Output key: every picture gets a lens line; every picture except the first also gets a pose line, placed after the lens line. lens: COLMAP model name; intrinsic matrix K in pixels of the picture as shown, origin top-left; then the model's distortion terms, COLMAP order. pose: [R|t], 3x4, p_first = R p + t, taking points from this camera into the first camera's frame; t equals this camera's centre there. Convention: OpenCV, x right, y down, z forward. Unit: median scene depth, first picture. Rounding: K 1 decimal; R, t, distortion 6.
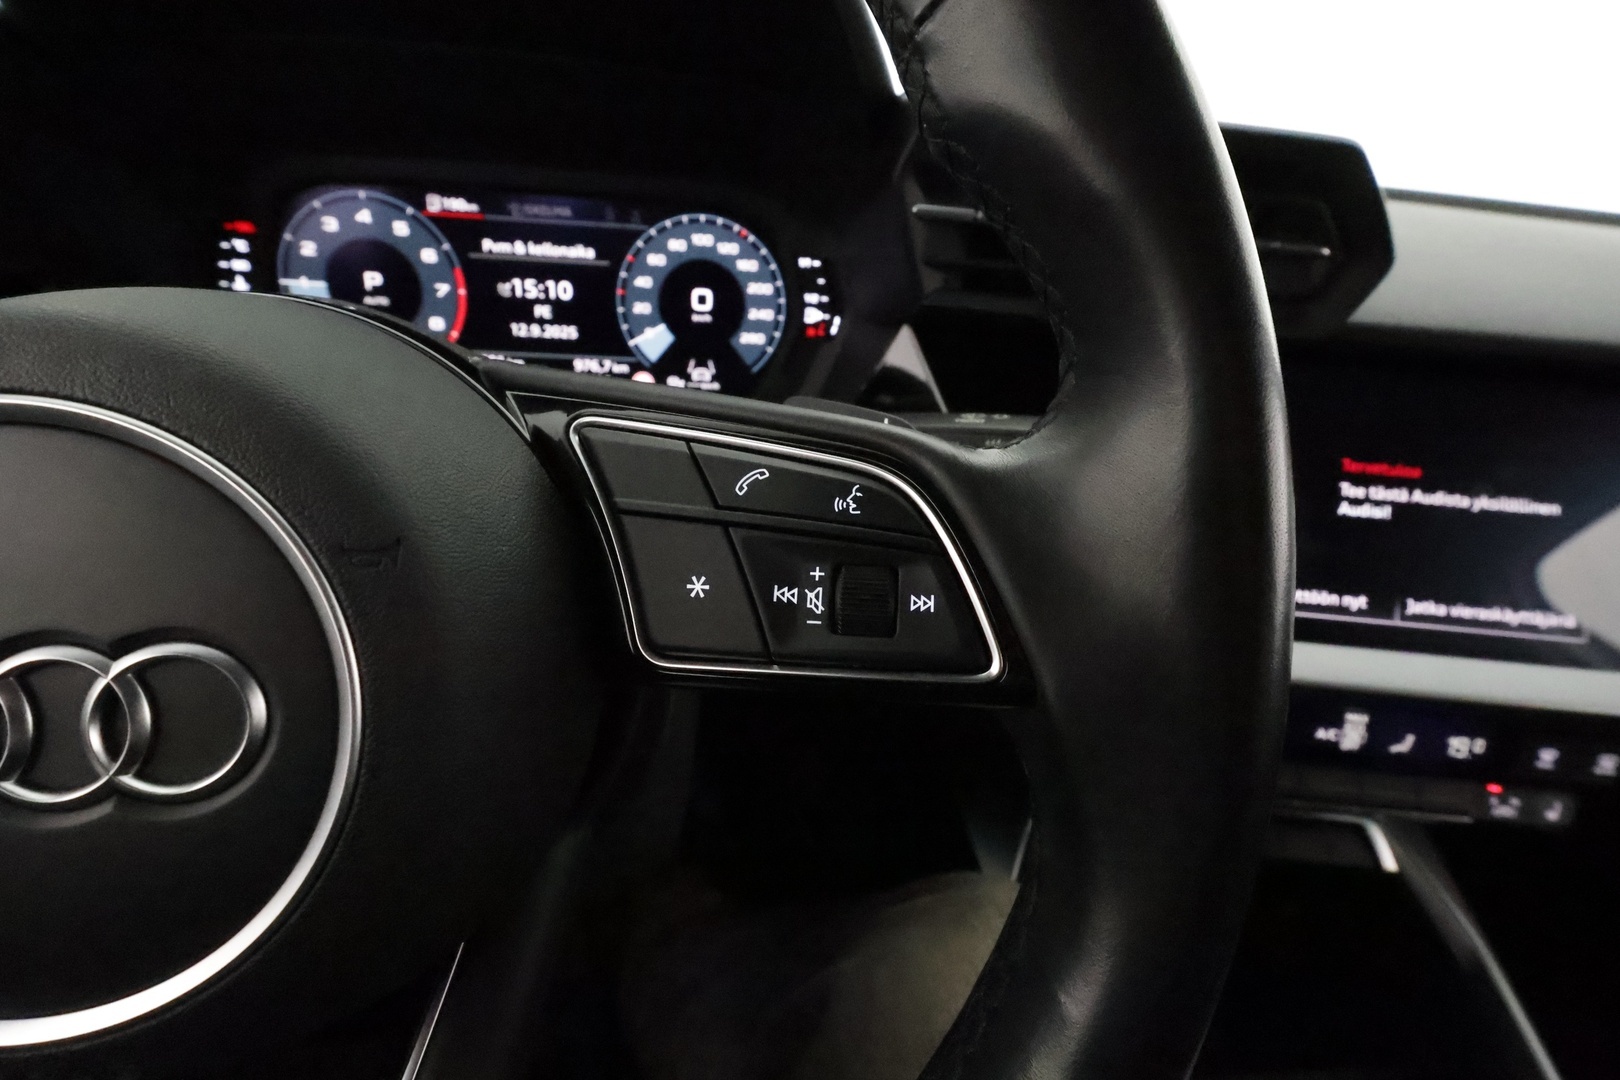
lens RADIAL K [[759.1, 0, 811.0], [0, 759.1, 545.7], [0, 0, 1]] dist [-0.007423, 0.002489]
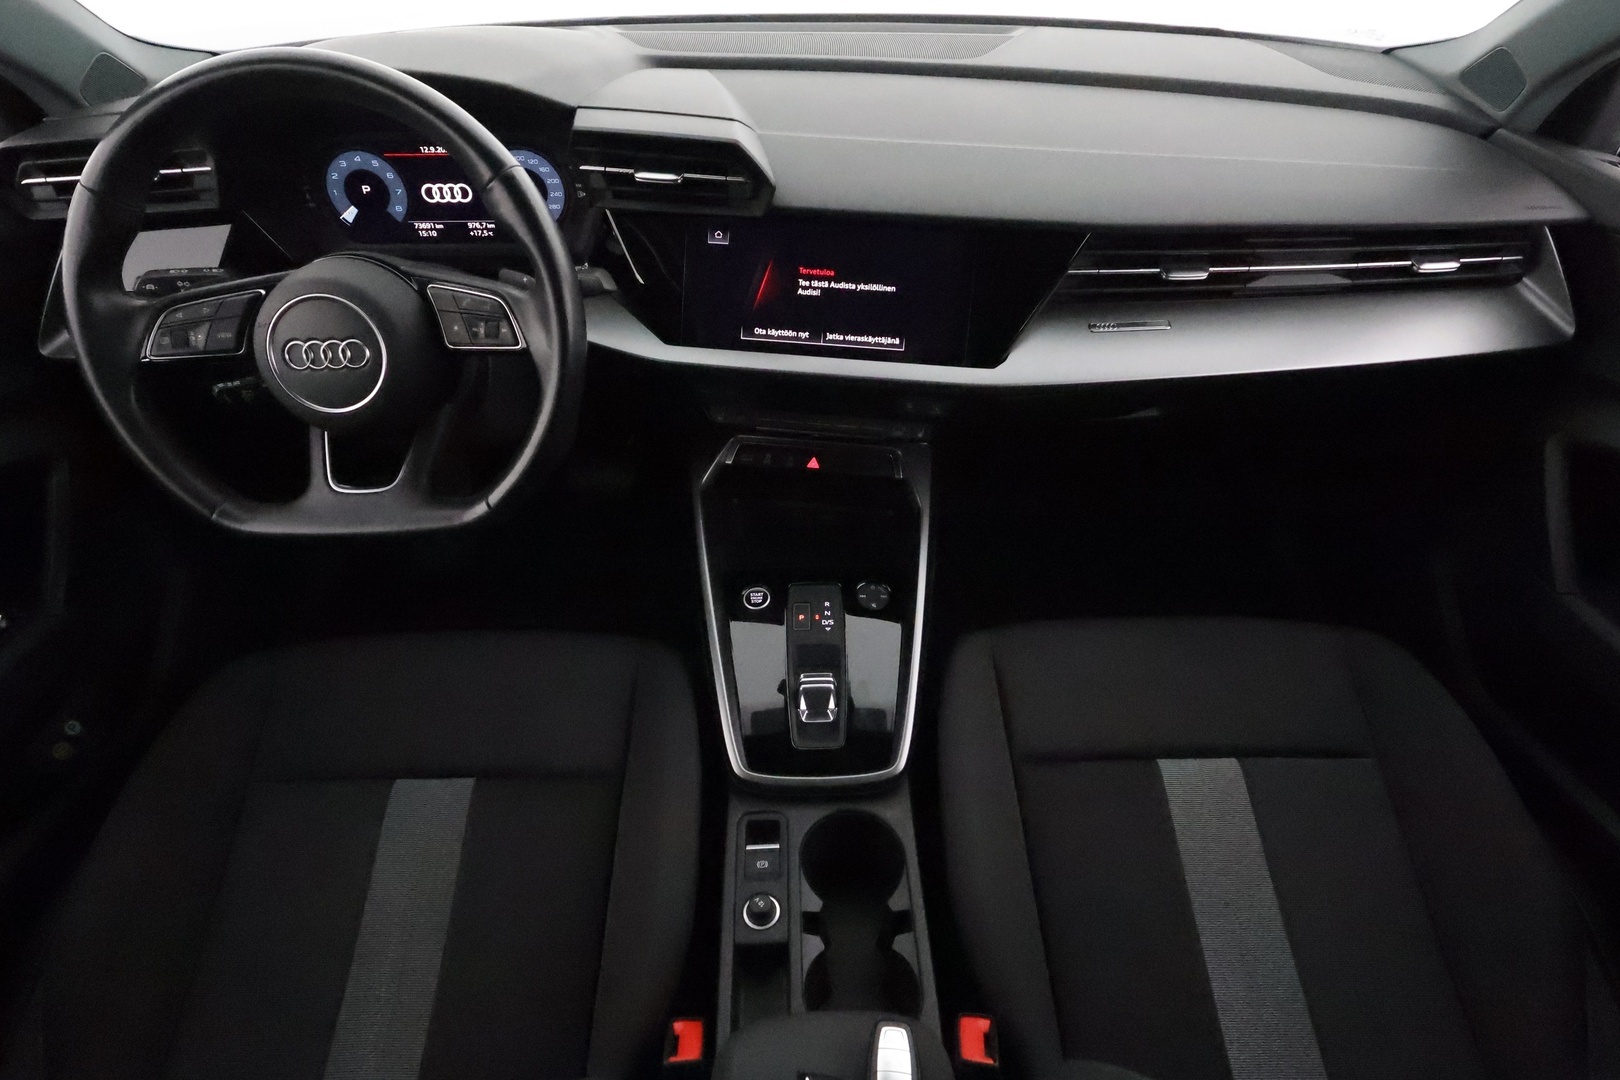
lens RADIAL K [[893.9, 0, 808.1], [0, 893.9, 547.7], [0, 0, 1]] dist [-0.004788, 0.005783]
pose [[0.994728, -0.001978, -0.102534, 0.871918], [0.028215, 0.966507, 0.255085, 0.008007], [0.098595, -0.256633, 0.961467, -1.481377]]
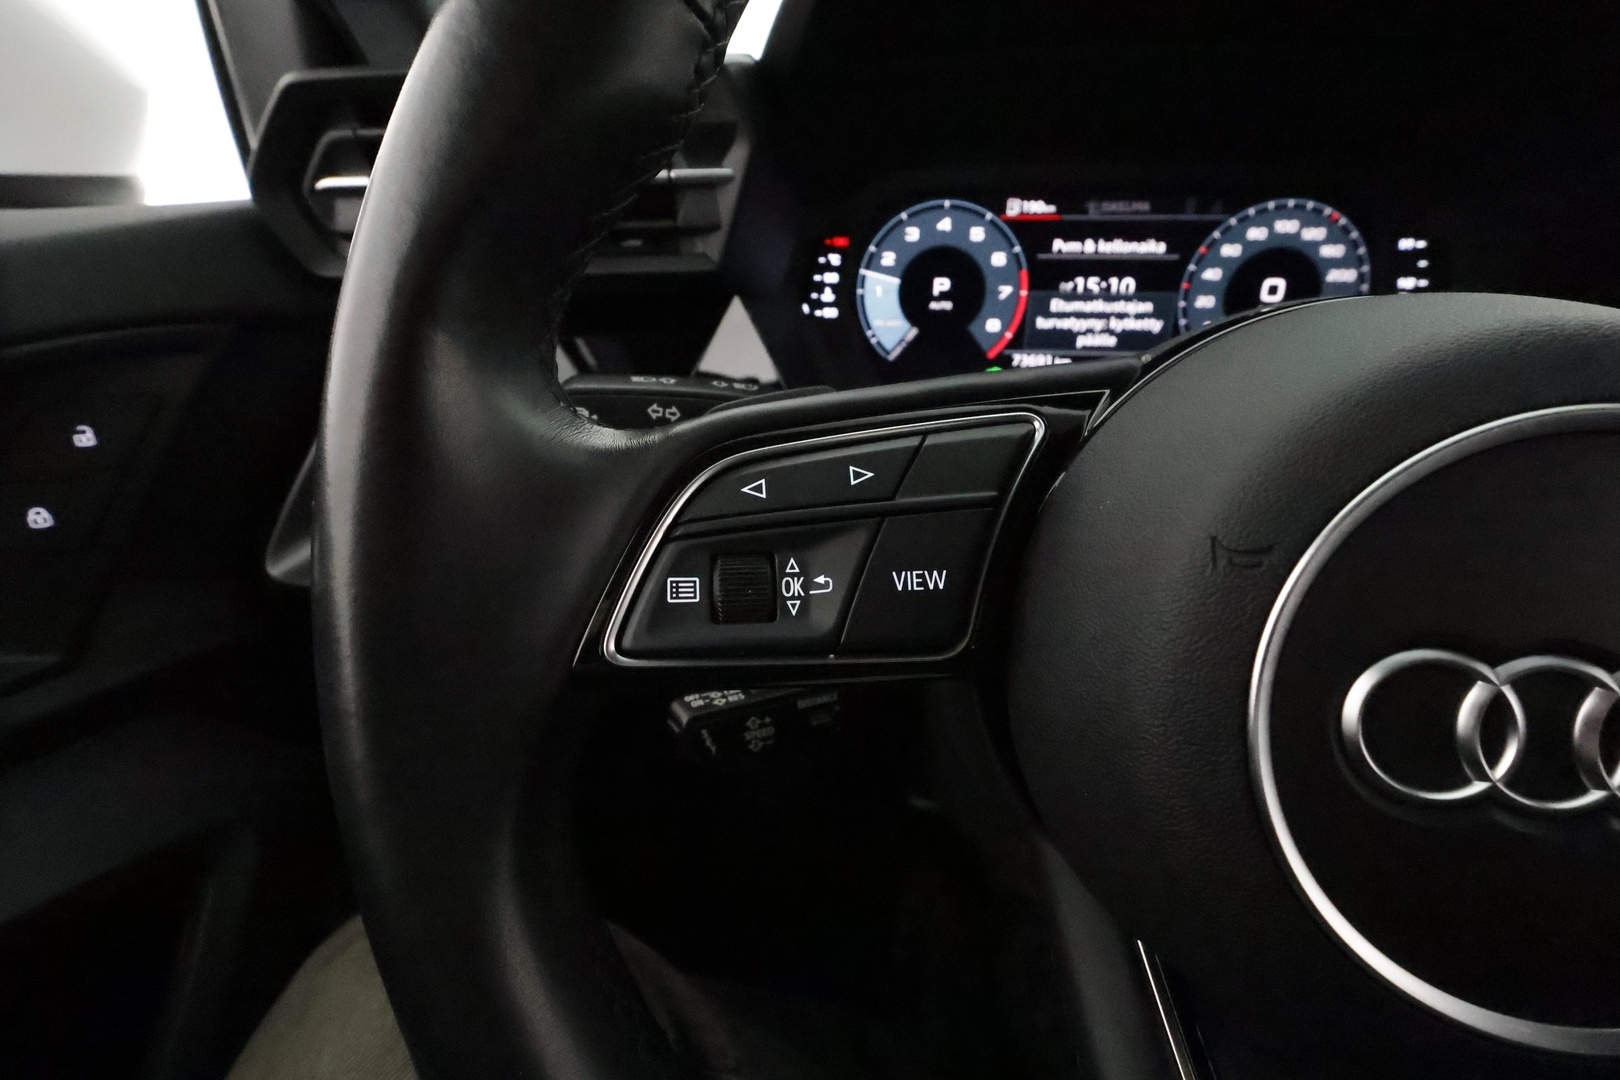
lens RADIAL K [[759.1, 0, 807.3], [0, 759.1, 544.5], [0, 0, 1]] dist [-0.007423, 0.002489]
pose [[0.971903, 0.028937, -0.233597, -0.504439], [-0.027547, 0.999578, 0.009212, 0.000657], [0.233765, -0.002518, 0.972290, -0.058812]]
